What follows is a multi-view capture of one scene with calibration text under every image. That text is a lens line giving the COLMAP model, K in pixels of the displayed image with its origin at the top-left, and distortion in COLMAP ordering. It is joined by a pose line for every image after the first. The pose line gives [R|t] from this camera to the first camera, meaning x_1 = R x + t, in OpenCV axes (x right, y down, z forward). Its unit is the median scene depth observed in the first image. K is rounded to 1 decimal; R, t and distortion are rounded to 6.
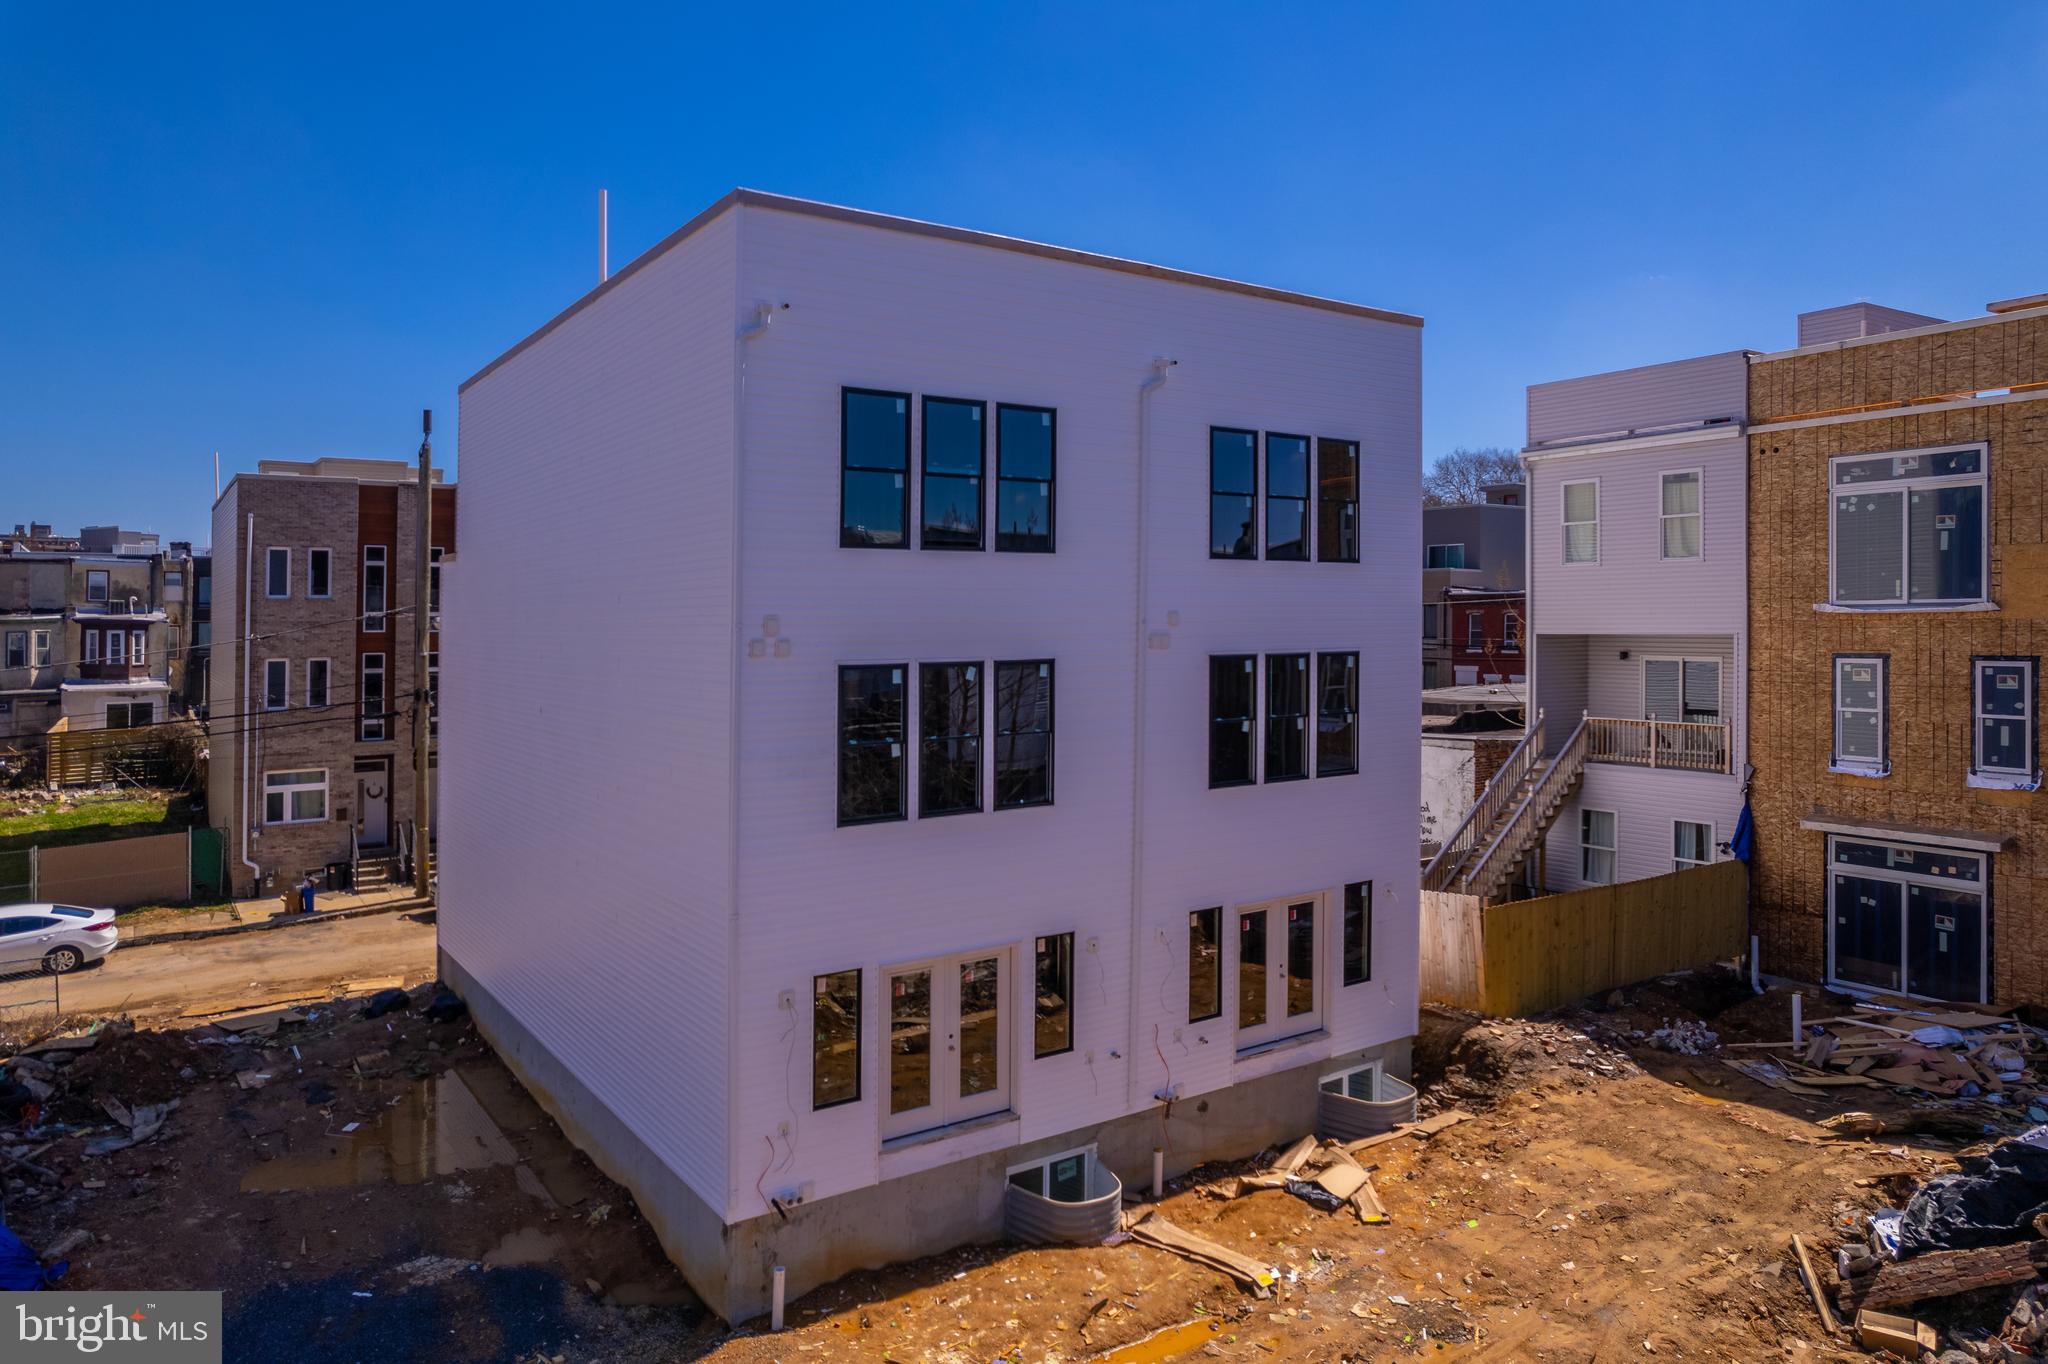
lens RADIAL K [[1331.7, 0, 1028.9], [0, 1331.7, 629.1], [0, 0, 1]] dist [-0.065085, 0.078233]
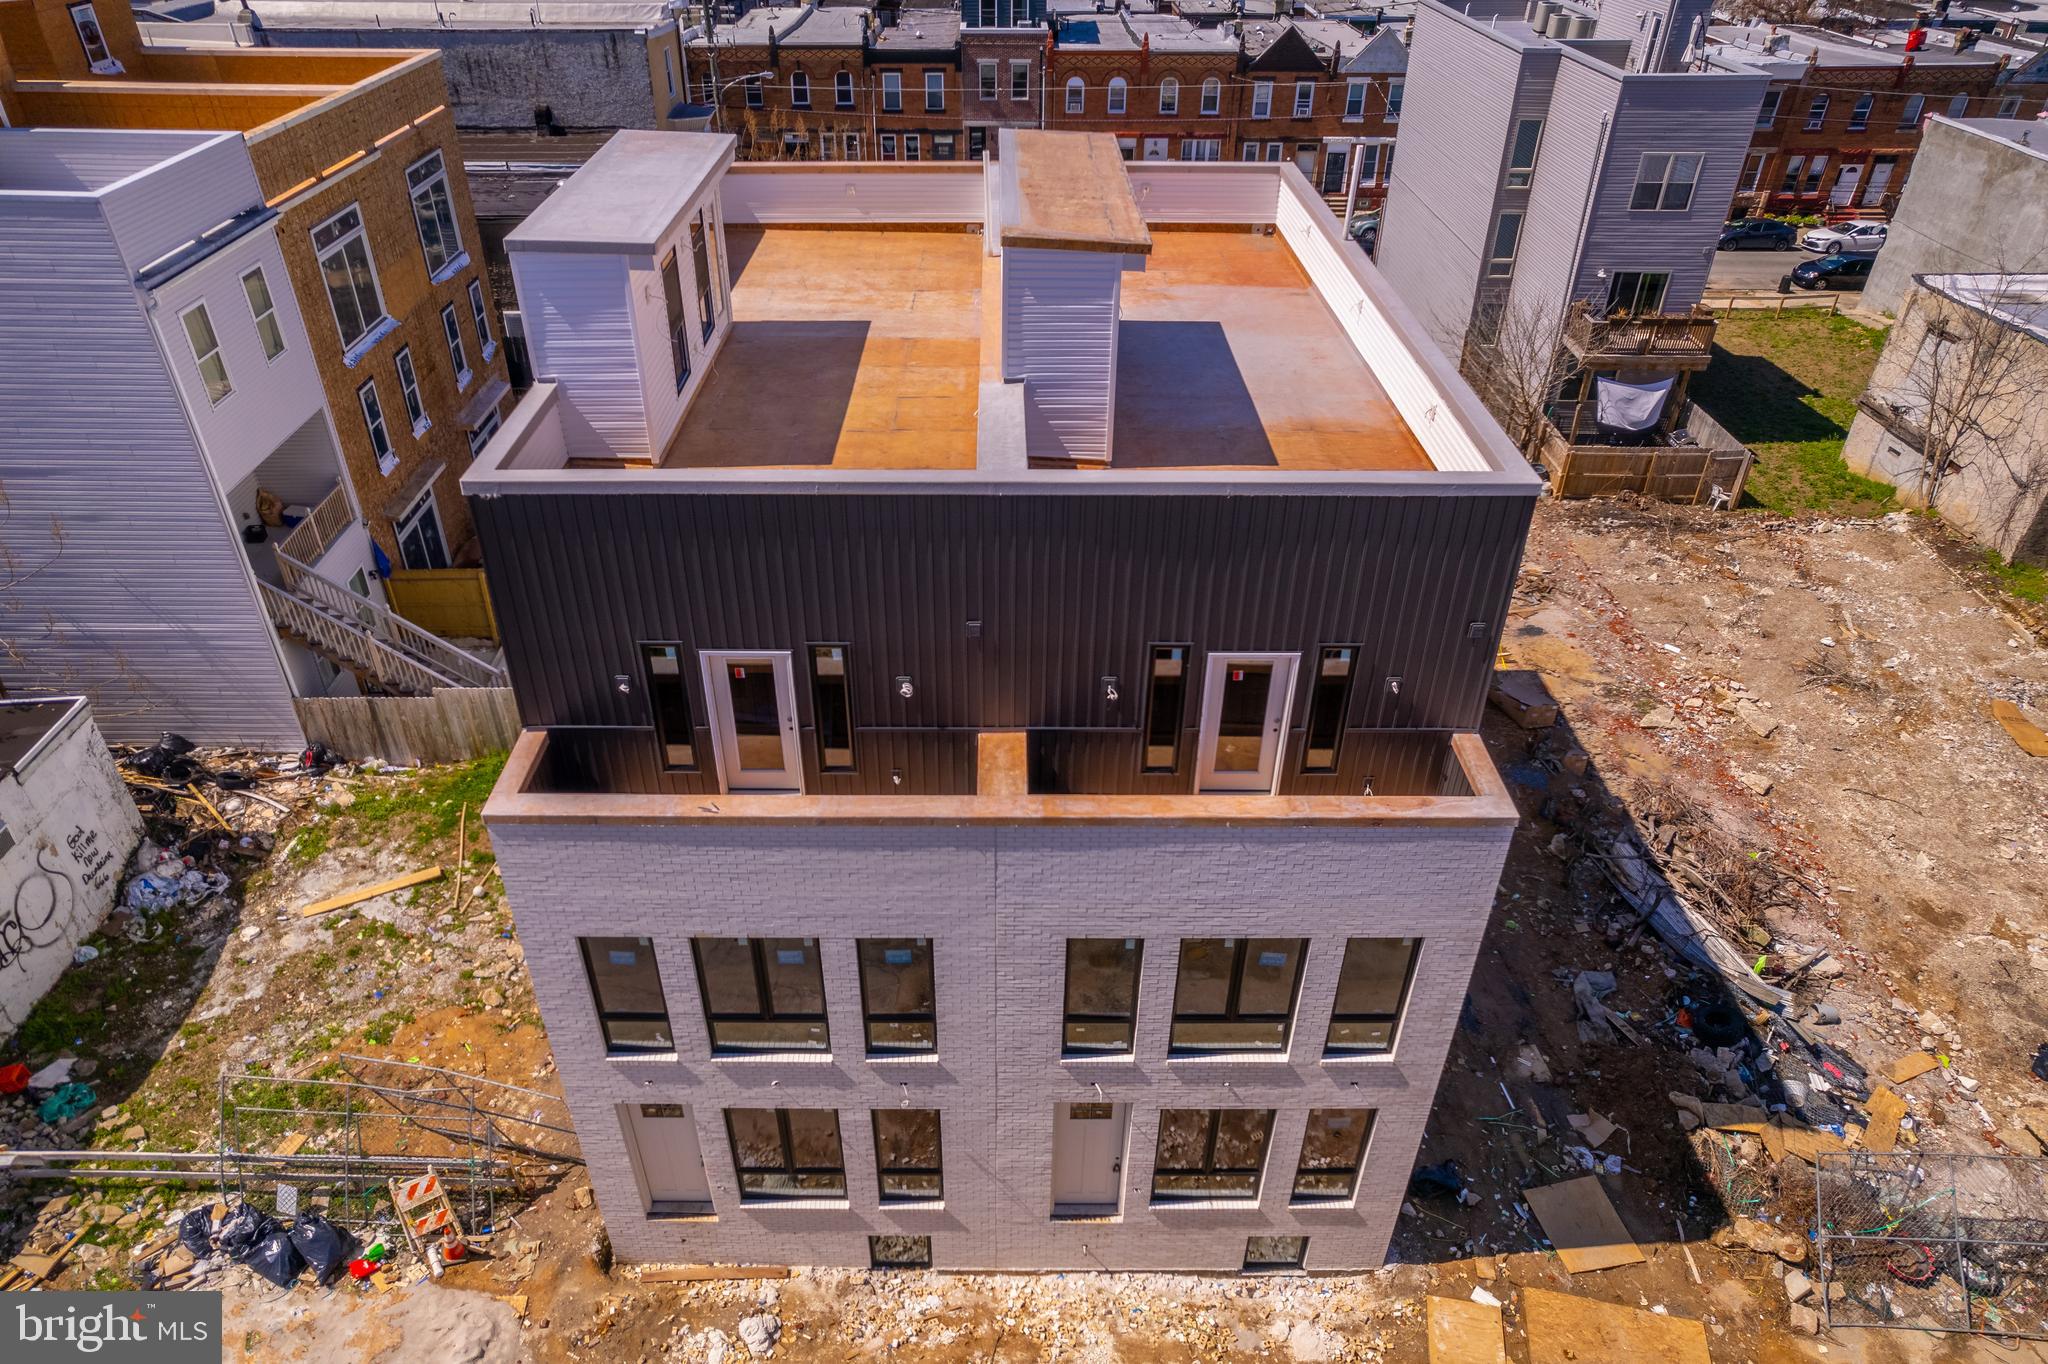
lens RADIAL K [[1294.1, 0, 1024.0], [0, 1294.1, 711.3], [0, 0, 1]] dist [-0.067688, 0.067128]
pose [[-0.830268, -0.333979, 0.446222, -0.598403], [-0.012217, 0.811303, 0.584498, -0.481761], [-0.557231, 0.479838, -0.677679, 1.723809]]
